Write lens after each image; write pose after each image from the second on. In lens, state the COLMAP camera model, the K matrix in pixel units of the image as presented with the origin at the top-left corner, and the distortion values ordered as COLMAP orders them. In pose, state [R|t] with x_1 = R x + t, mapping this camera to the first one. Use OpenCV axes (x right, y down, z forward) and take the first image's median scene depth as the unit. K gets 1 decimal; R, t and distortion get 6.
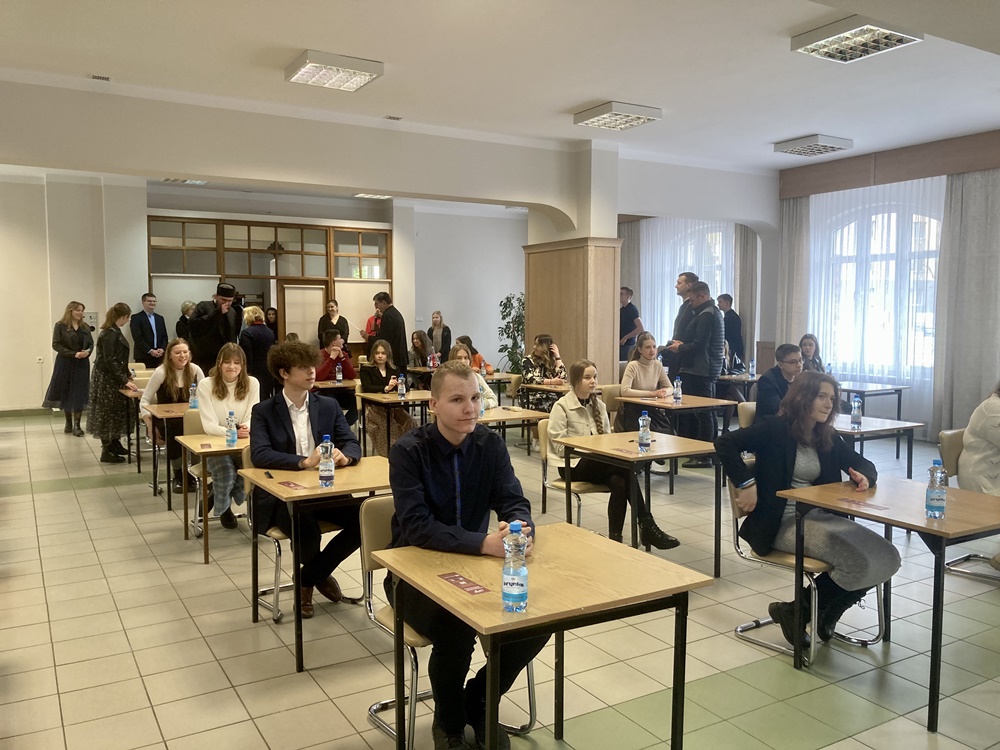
lens RADIAL K [[833.2, 0, 494.8], [0, 833.2, 374.8], [0, 0, 1]] dist [0.045772, -0.055125]
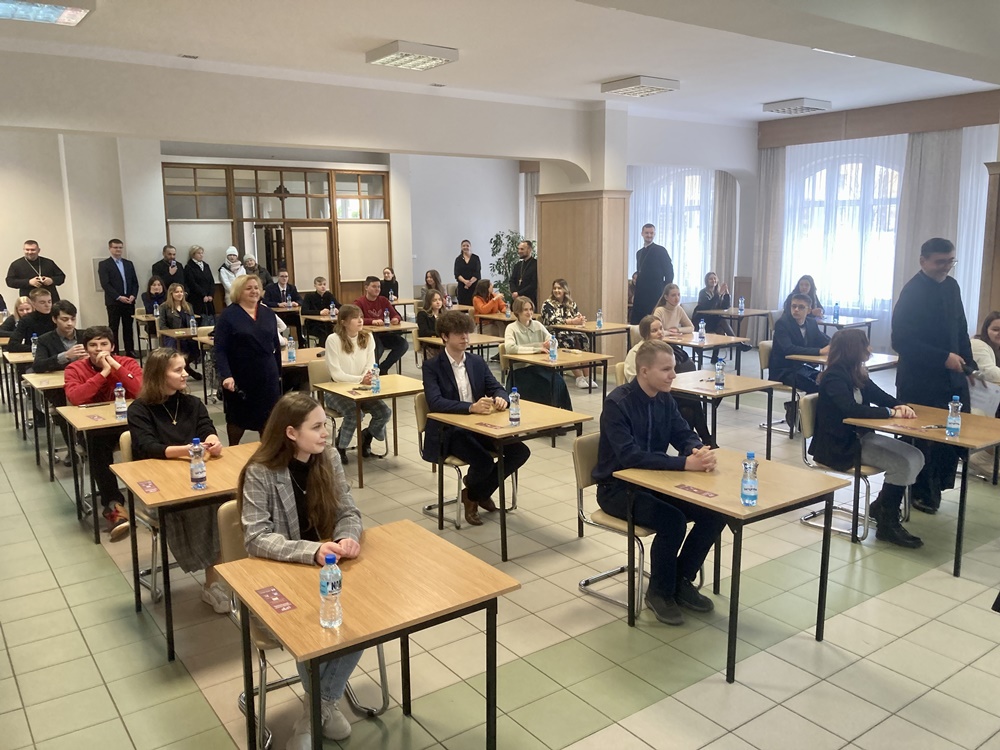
lens RADIAL K [[833.2, 0, 506.1], [0, 833.2, 376.2], [0, 0, 1]] dist [0.045772, -0.055125]
pose [[0.995033, -0.028039, 0.095512, -0.124308], [0.018529, 0.994911, 0.099038, -0.028791], [-0.097803, -0.096777, 0.990489, -0.113303]]
